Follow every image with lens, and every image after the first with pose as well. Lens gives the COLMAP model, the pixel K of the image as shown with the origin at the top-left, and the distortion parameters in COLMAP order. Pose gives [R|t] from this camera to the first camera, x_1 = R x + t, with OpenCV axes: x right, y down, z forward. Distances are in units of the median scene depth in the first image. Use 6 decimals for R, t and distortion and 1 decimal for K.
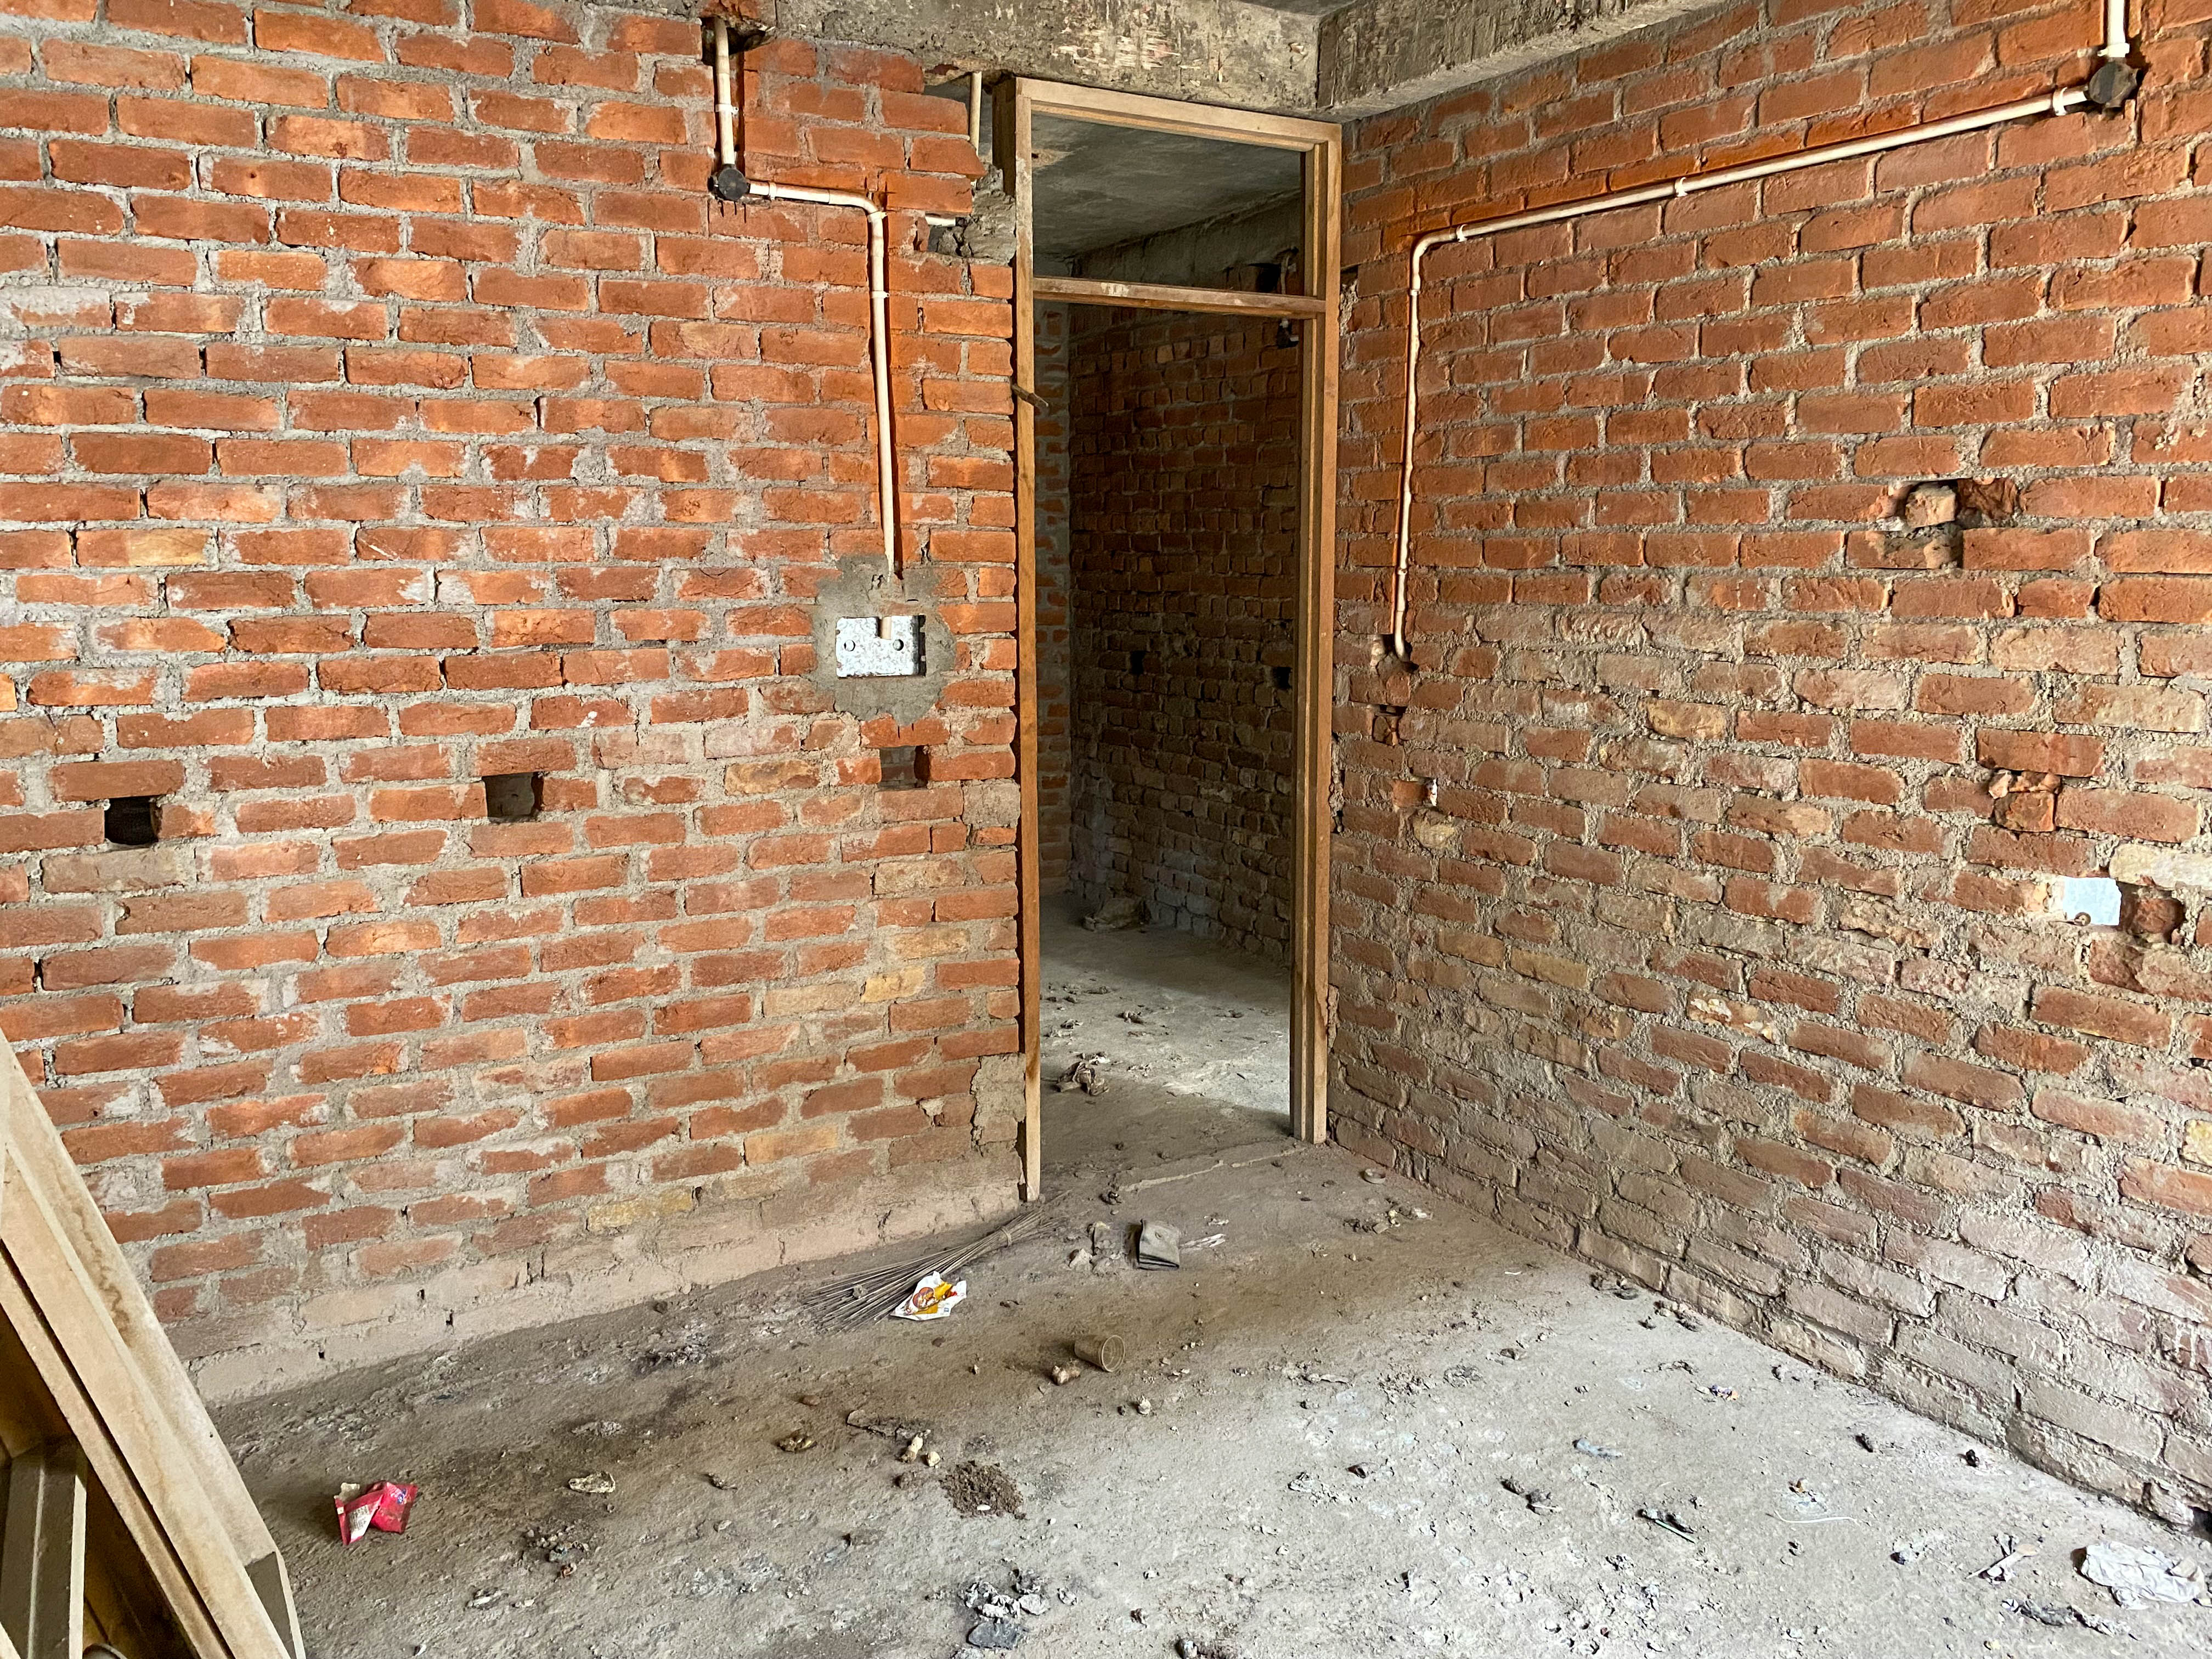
lens RADIAL K [[1695.9, 0, 1106.0], [0, 1695.9, 829.5], [0, 0, 1]] dist [-0.004423, -0.006773]
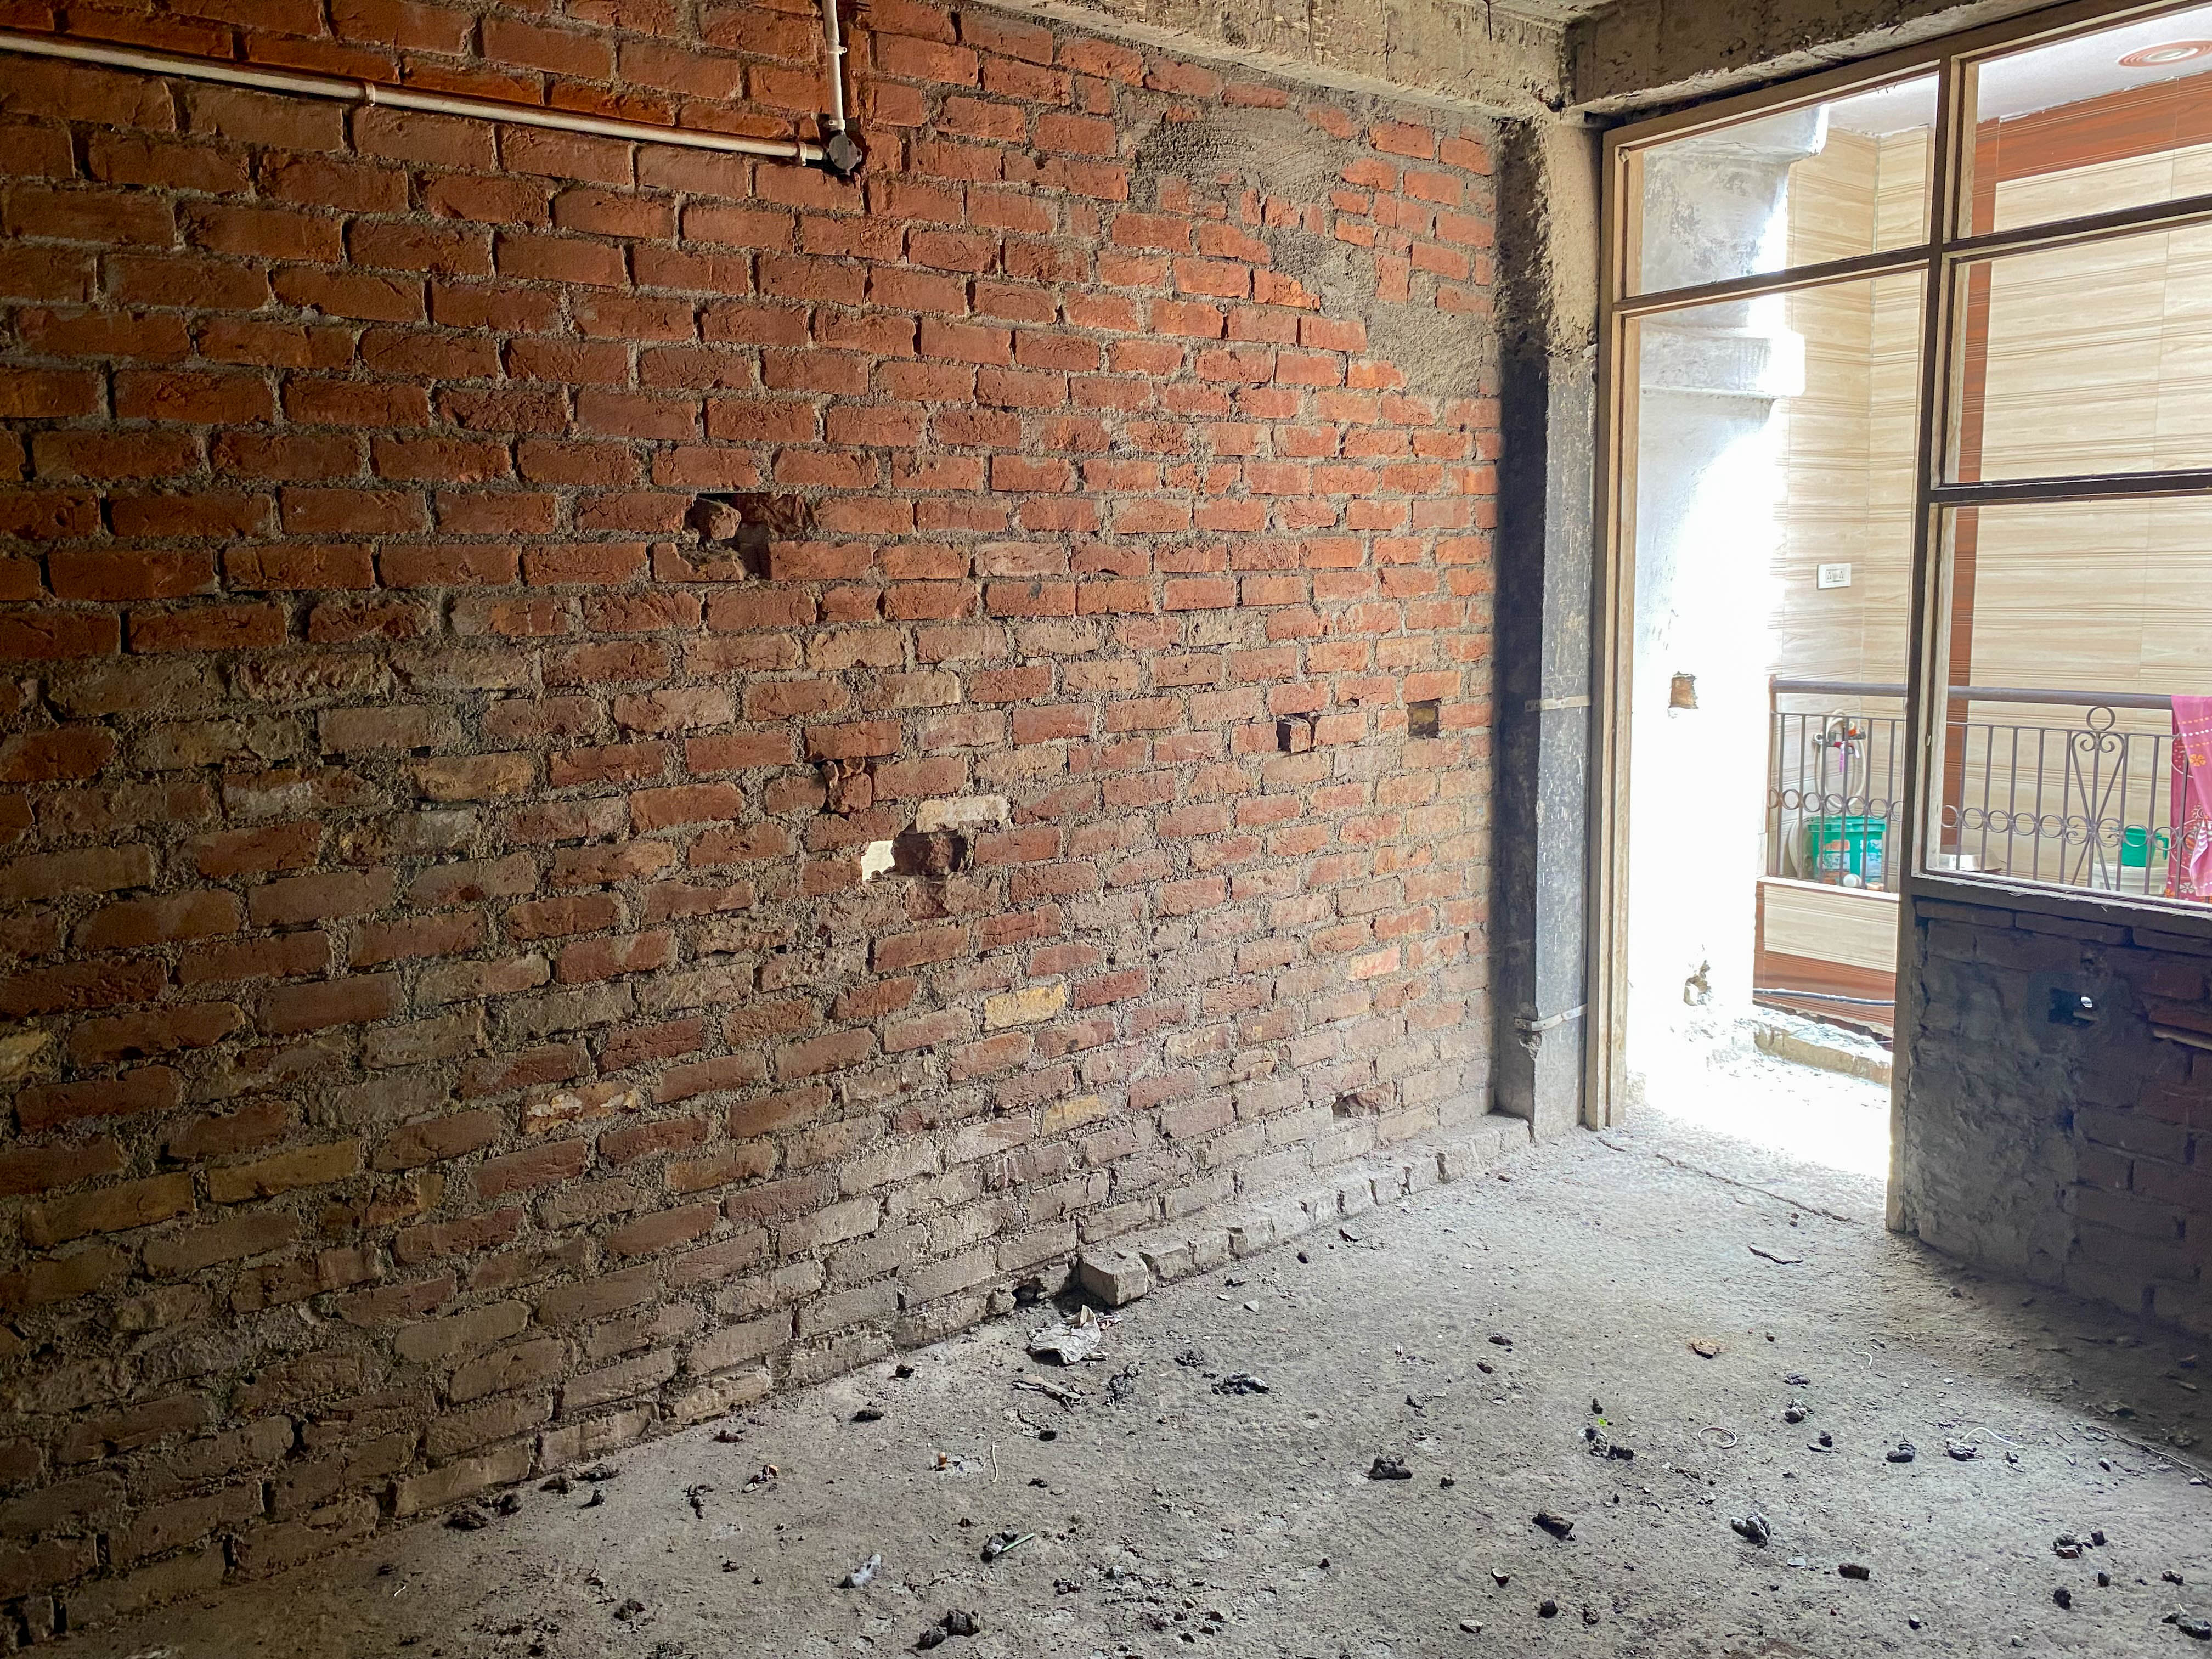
lens RADIAL K [[1675.0, 0, 1106.0], [0, 1675.0, 829.5], [0, 0, 1]] dist [0.081584, -0.155711]
pose [[-0.101624, -0.146212, 0.984020, -0.520867], [0.185831, 0.968940, 0.163163, -0.125467], [-0.977312, 0.199442, -0.071297, 0.835124]]
